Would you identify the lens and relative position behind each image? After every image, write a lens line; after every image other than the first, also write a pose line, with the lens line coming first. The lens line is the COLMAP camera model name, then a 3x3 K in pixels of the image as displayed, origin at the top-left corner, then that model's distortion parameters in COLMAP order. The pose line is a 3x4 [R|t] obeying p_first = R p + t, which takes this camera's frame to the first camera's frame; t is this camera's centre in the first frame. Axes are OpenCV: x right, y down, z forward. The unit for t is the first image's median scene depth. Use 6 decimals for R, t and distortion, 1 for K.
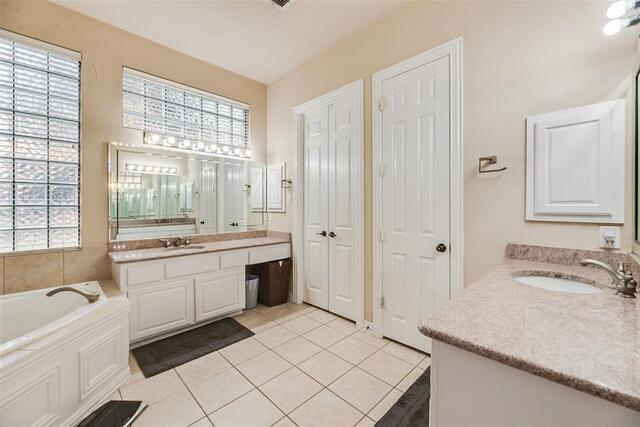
lens RADIAL K [[262.9, 0, 320.3], [0, 262.9, 206.5], [0, 0, 1]] dist [0.000360, 0.000201]
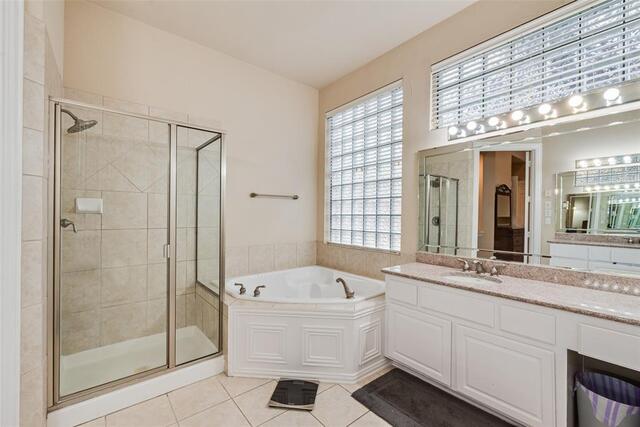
lens RADIAL K [[268.4, 0, 319.9], [0, 268.4, 208.8], [0, 0, 1]] dist [0.000413, -0.000006]
pose [[-0.099368, -0.019766, -0.994854, 0.265380], [-0.005188, 0.999799, -0.019346, -0.005199], [0.995037, 0.003239, -0.099451, 0.775693]]
